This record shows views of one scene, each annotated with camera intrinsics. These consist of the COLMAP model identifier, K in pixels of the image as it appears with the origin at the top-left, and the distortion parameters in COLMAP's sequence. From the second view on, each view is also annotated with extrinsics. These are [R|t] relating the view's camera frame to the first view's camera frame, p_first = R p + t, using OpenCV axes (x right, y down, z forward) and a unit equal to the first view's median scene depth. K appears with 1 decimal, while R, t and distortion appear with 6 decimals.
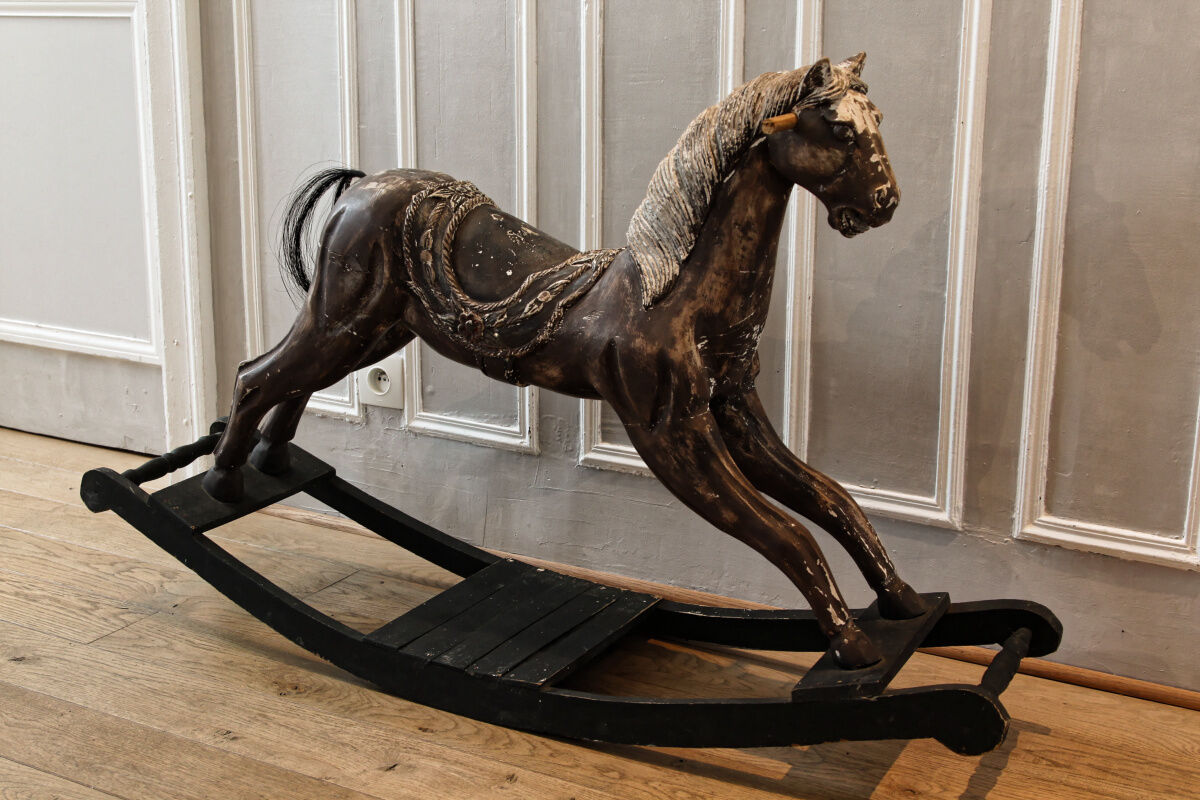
lens RADIAL K [[1561.5, 0, 594.6], [0, 1561.5, 395.4], [0, 0, 1]] dist [-0.005017, 0.000000]
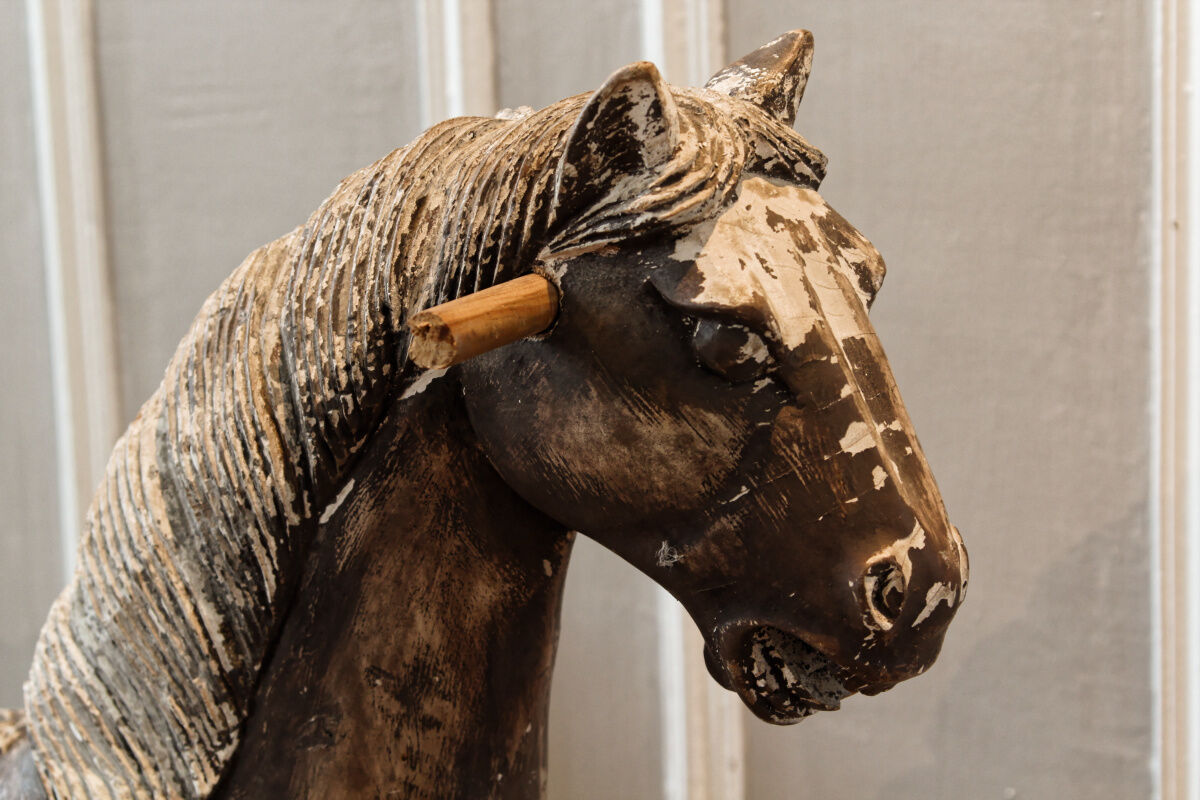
lens RADIAL K [[2975.6, 0, 602.3], [0, 2975.6, 401.4], [0, 0, 1]] dist [-0.031212, 0.000000]
pose [[0.998152, -0.042941, 0.042996, 0.112246], [0.046130, 0.996028, -0.076162, -0.118139], [-0.039554, 0.078005, 0.996168, 0.493115]]
